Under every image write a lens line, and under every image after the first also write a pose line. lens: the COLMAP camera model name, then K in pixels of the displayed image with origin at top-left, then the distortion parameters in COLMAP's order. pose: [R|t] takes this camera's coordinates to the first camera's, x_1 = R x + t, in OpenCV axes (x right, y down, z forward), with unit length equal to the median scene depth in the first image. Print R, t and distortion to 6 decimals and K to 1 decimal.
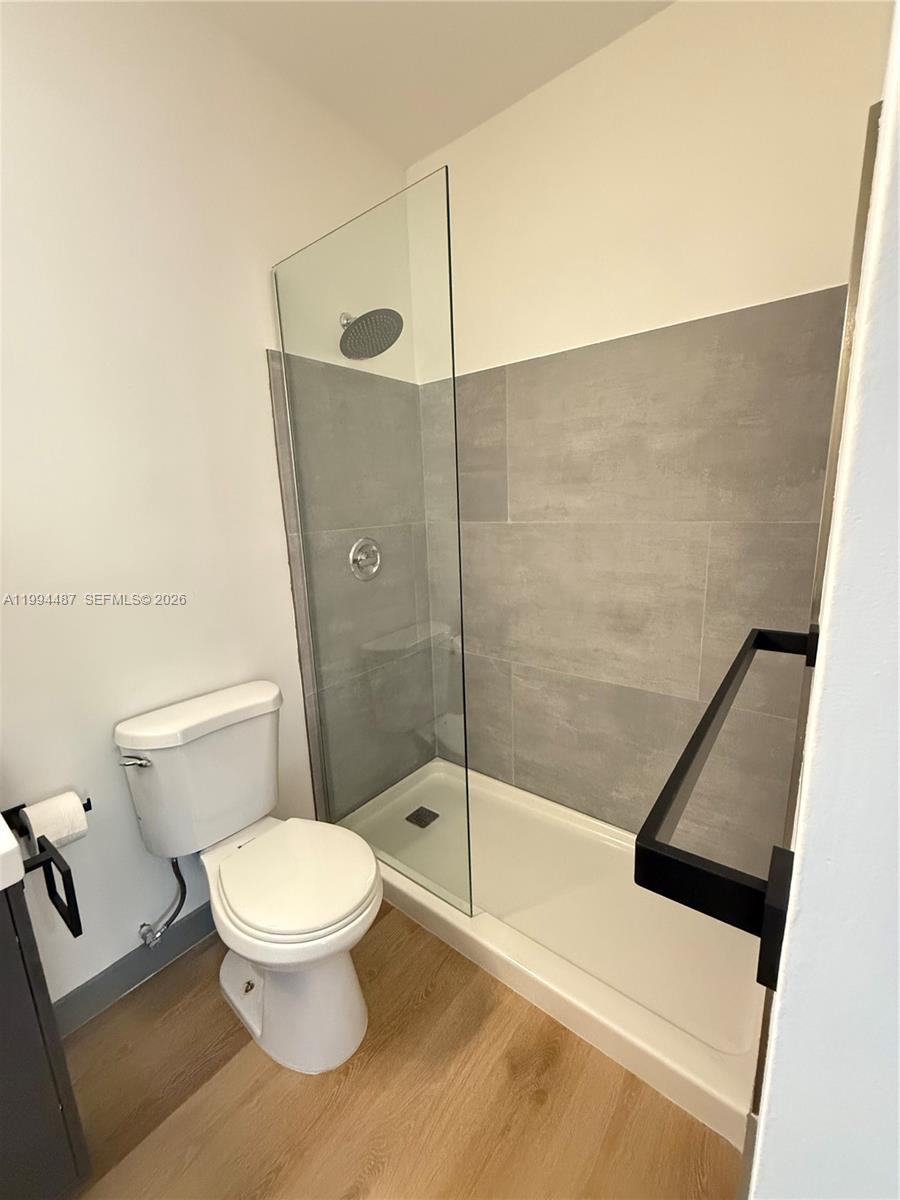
lens RADIAL K [[480.8, 0, 453.4], [0, 480.8, 595.3], [0, 0, 1]] dist [0.001236, 0.001861]
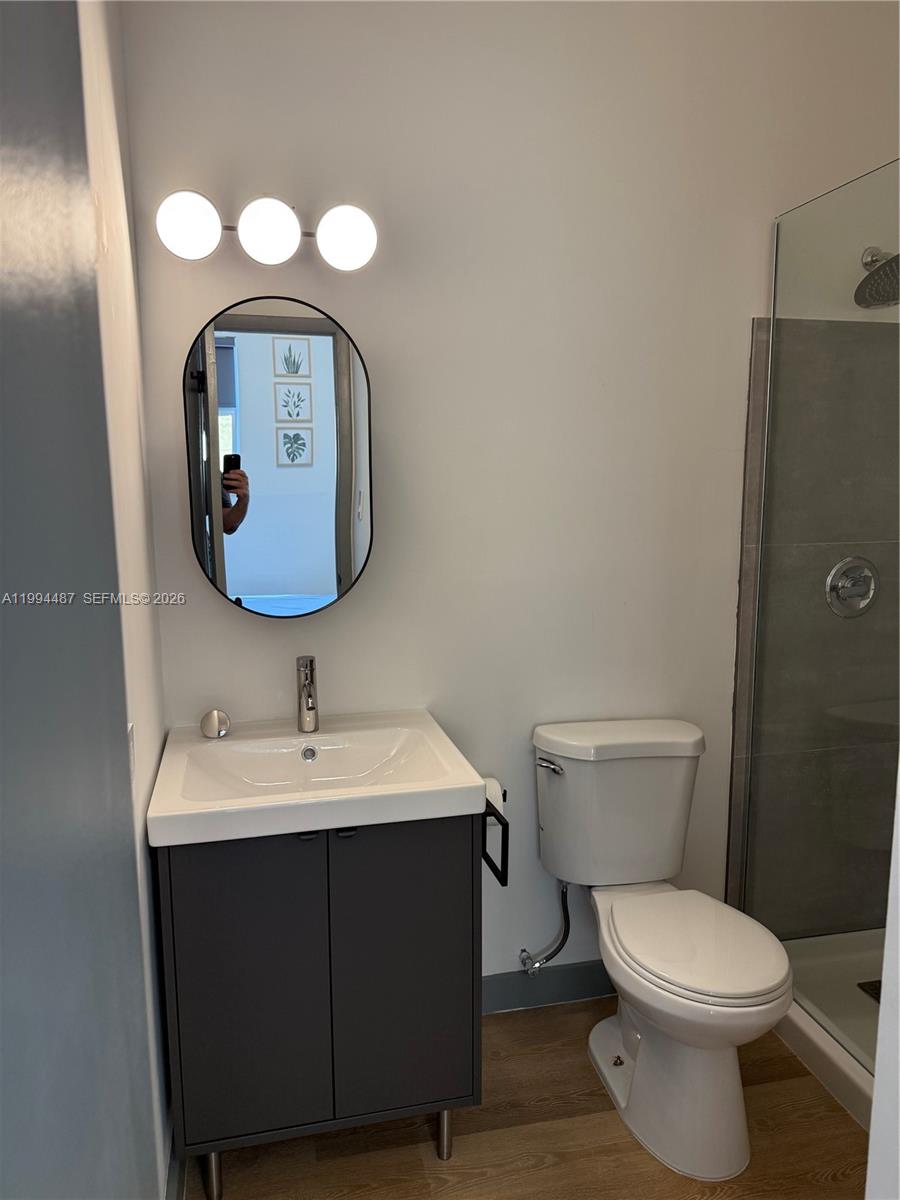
lens RADIAL K [[837.6, 0, 447.3], [0, 837.6, 594.8], [0, 0, 1]] dist [0.032883, -0.030984]
pose [[0.776844, 0.124272, -0.617309, 0.144233], [-0.150896, 0.988508, 0.009106, 0.015345], [0.611346, 0.086076, 0.786668, -0.386664]]
